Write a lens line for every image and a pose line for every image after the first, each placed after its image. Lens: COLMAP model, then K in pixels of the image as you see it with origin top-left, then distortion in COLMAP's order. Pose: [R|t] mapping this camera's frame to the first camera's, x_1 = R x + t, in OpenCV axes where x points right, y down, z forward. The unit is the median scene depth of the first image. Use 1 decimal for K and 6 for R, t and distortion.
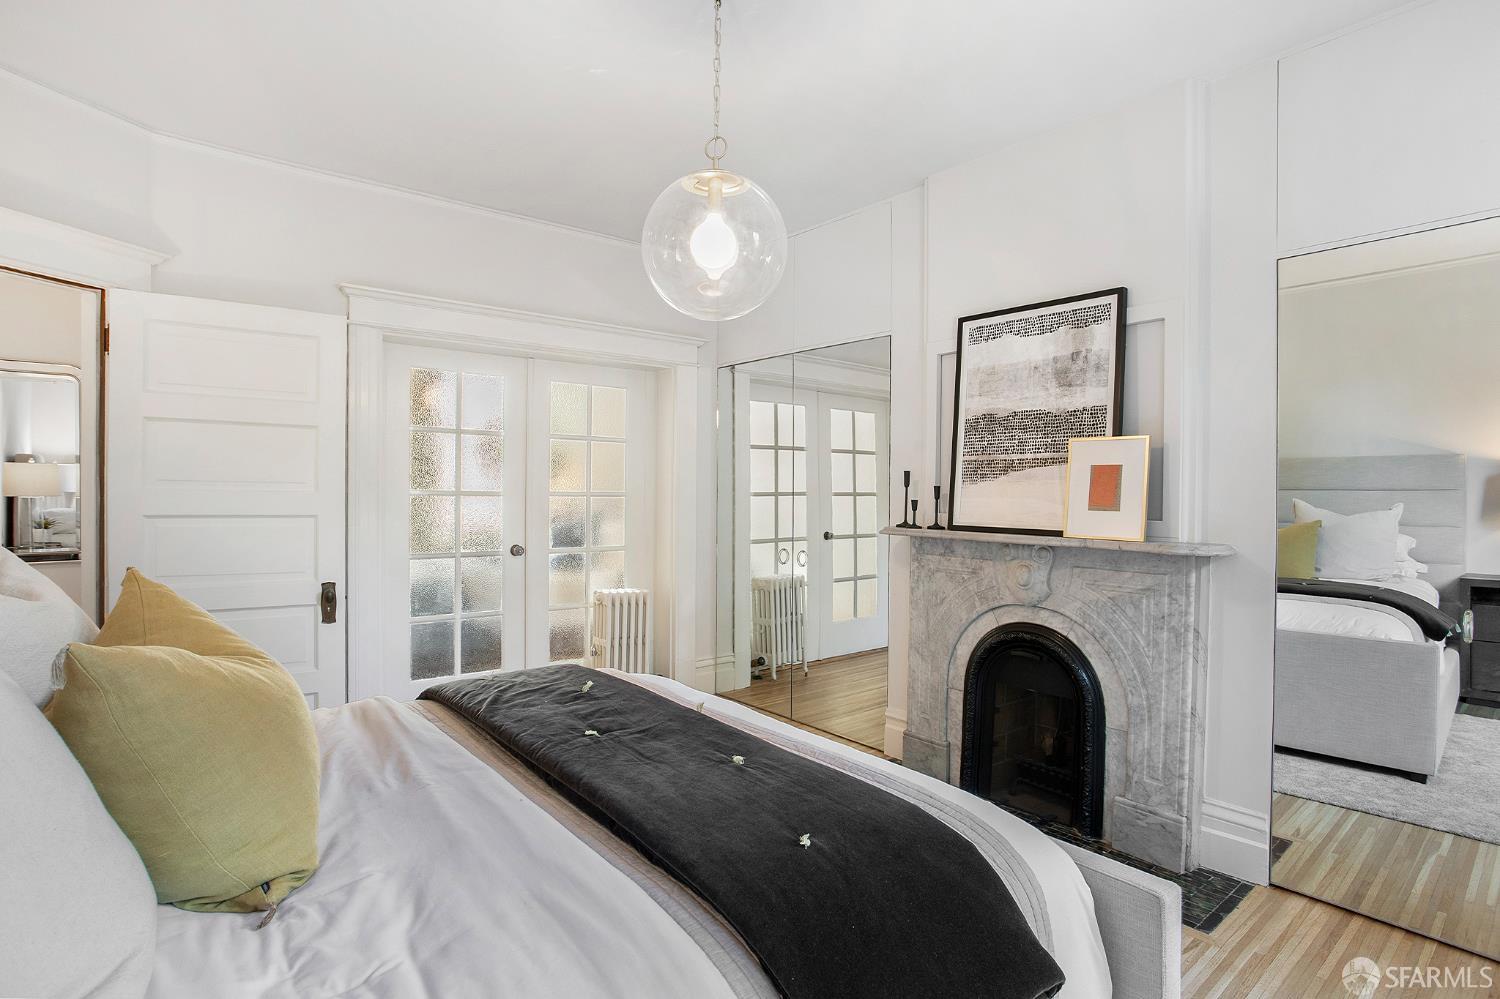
lens RADIAL K [[740.0, 0, 743.3], [0, 740.0, 502.3], [0, 0, 1]] dist [-0.050421, 0.024075]
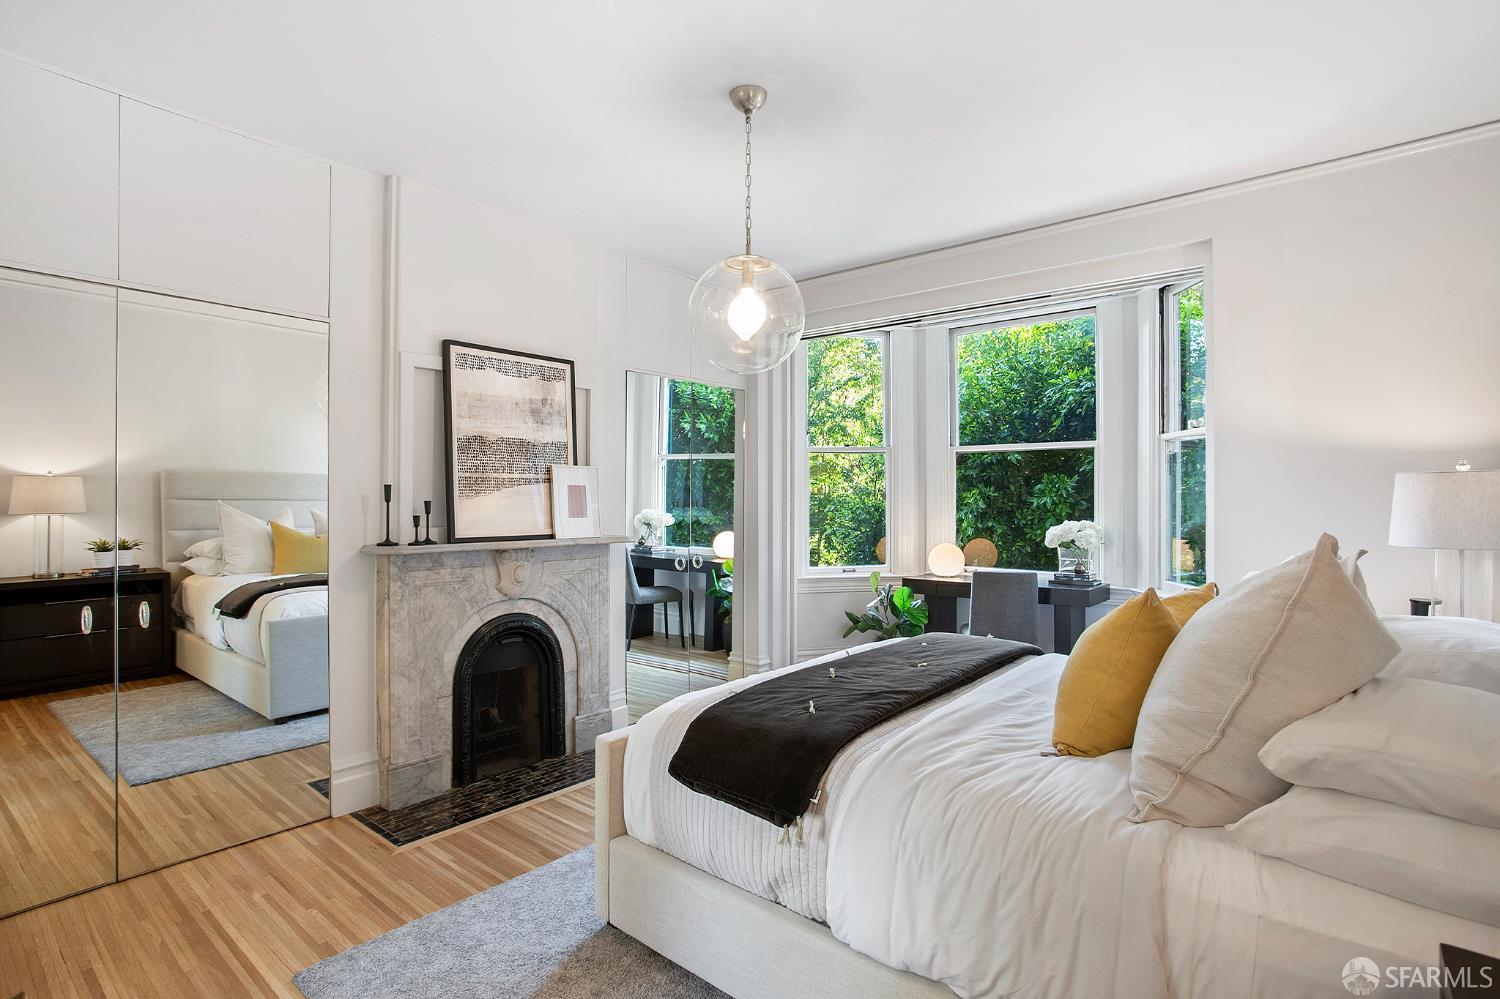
lens RADIAL K [[740.0, 0, 745.7], [0, 740.0, 491.8], [0, 0, 1]] dist [-0.050421, 0.024075]
pose [[-0.169310, -0.009491, 0.985517, -0.836293], [0.006555, 0.999921, 0.010756, -0.044697], [-0.985541, 0.008281, -0.169235, 0.792002]]
